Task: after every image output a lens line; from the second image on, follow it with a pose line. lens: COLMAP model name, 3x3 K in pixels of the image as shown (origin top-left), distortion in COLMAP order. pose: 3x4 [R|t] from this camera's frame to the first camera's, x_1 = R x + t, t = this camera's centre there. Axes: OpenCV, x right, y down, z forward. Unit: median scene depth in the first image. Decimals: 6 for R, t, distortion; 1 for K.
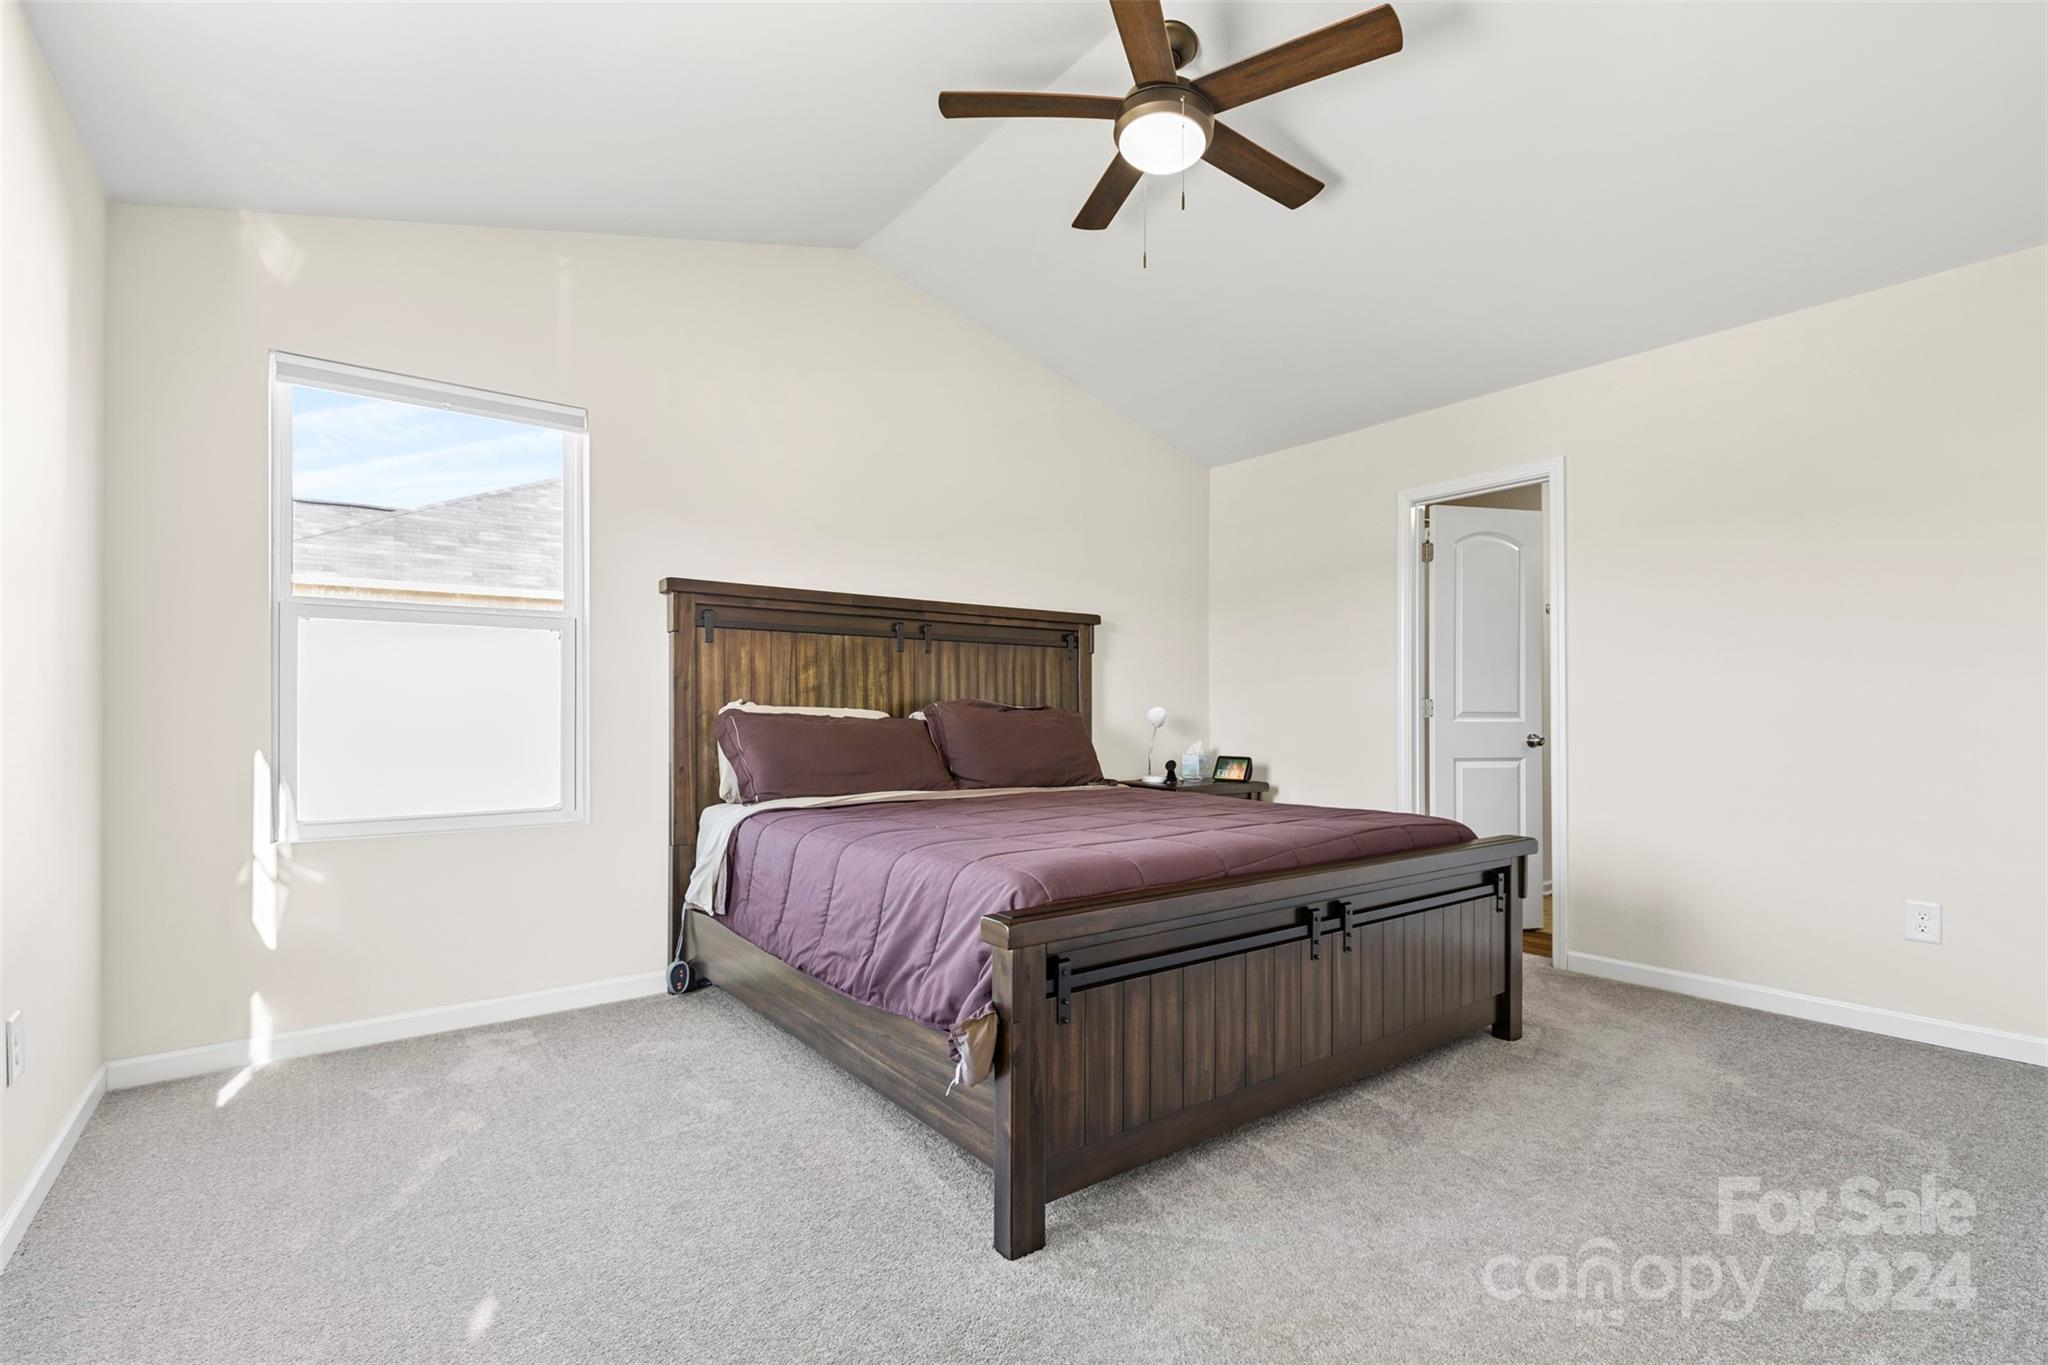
lens RADIAL K [[924.1, 0, 1034.7], [0, 924.1, 713.7], [0, 0, 1]] dist [-0.001433, -0.000135]
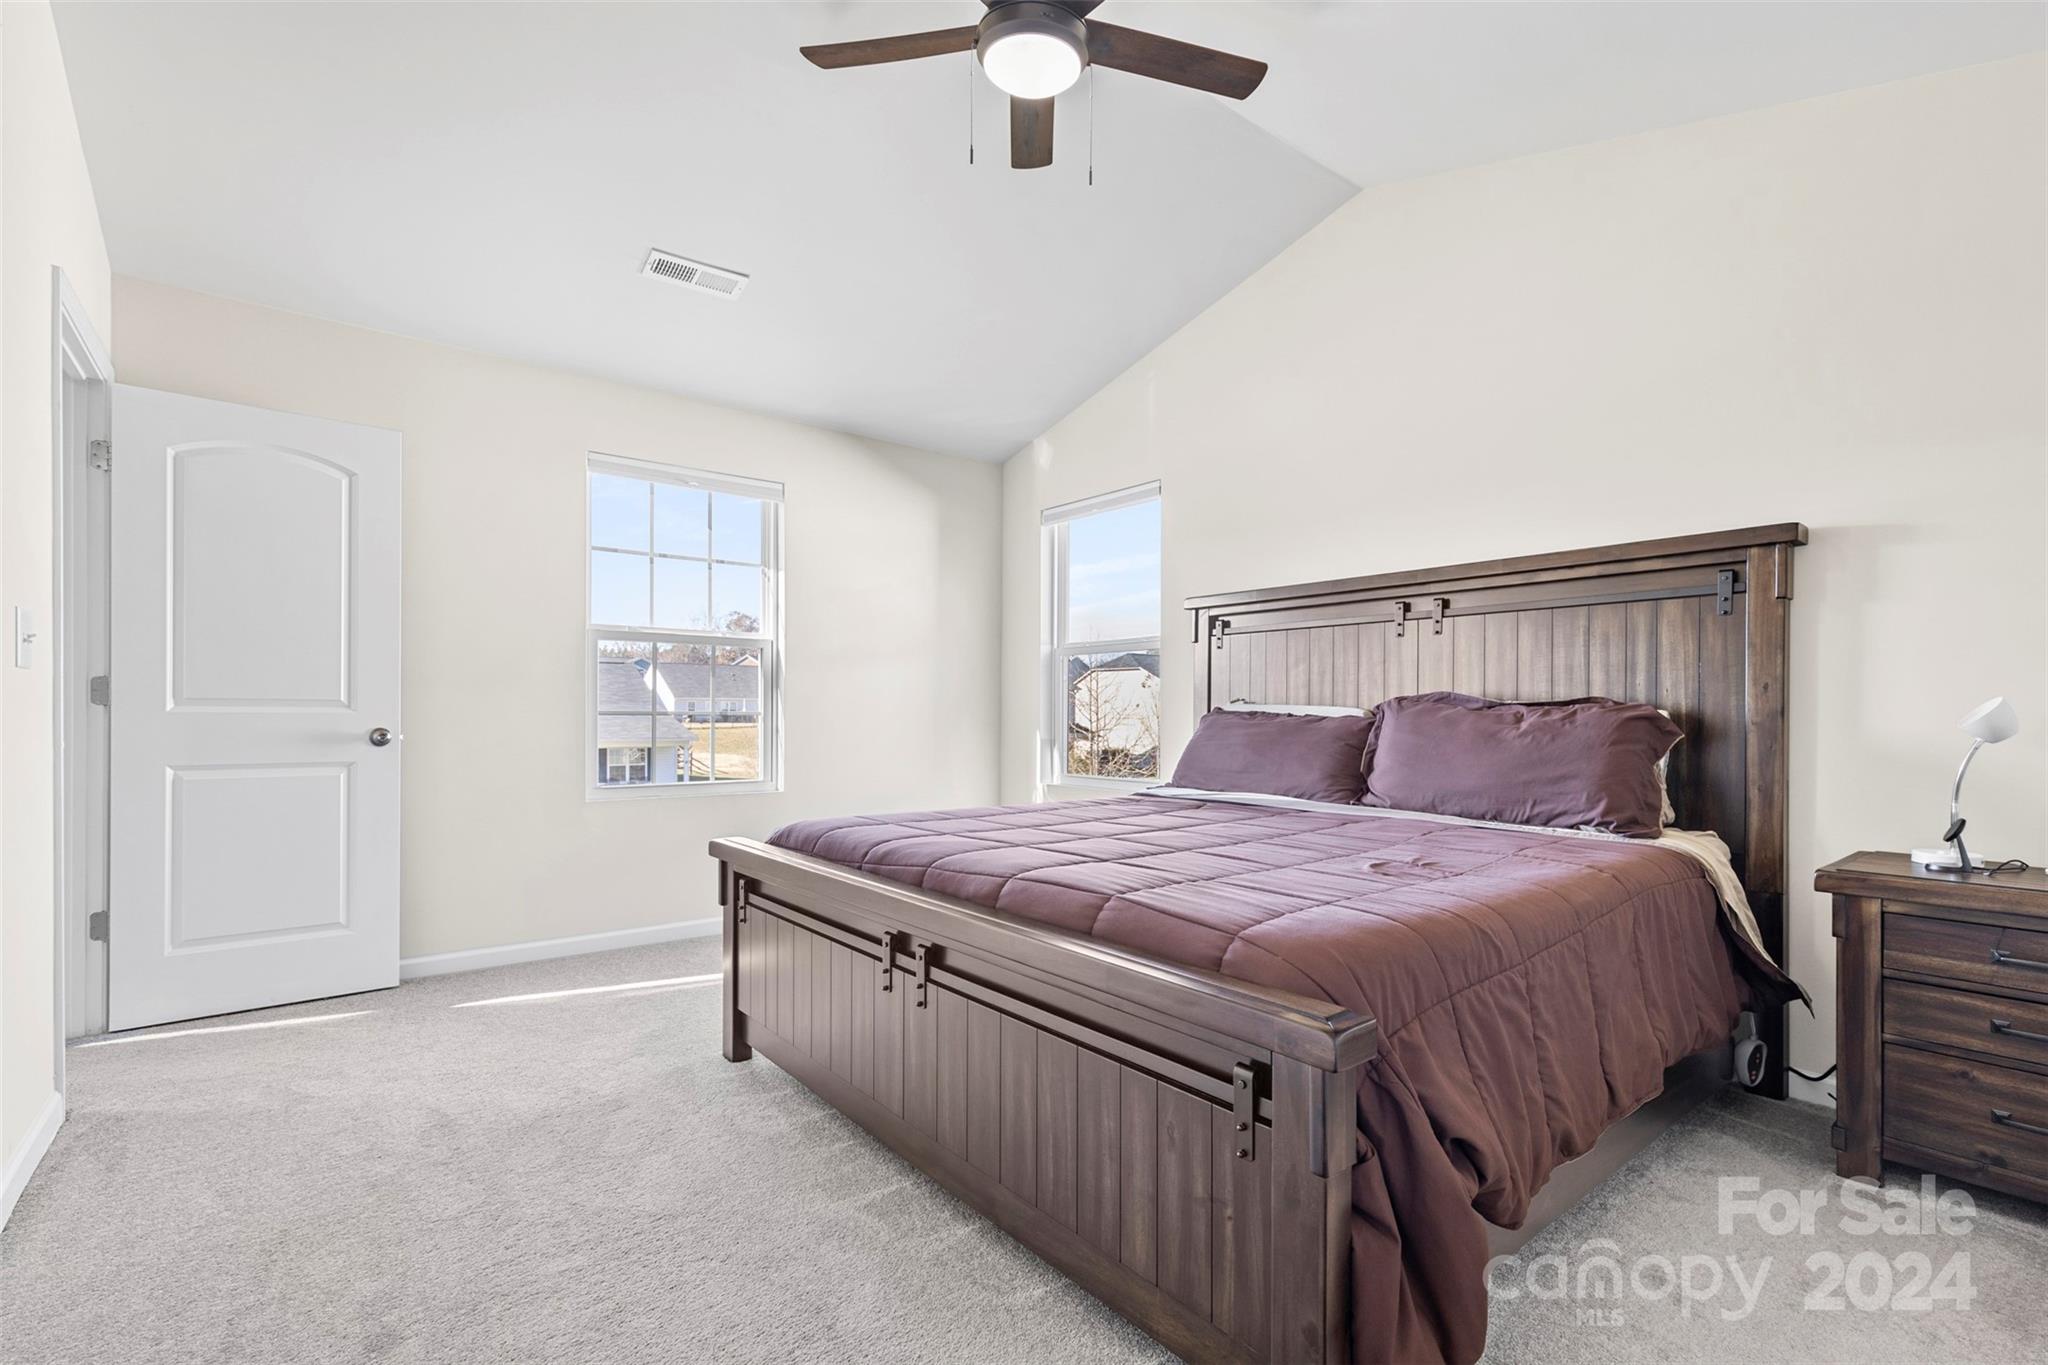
lens RADIAL K [[924.1, 0, 1034.7], [0, 924.1, 713.7], [0, 0, 1]] dist [-0.001433, -0.000135]
pose [[0.023990, -0.002962, -0.999708, 0.810300], [-0.008192, 0.999961, -0.003159, 0.008822], [0.999679, 0.008266, 0.023965, 0.777833]]
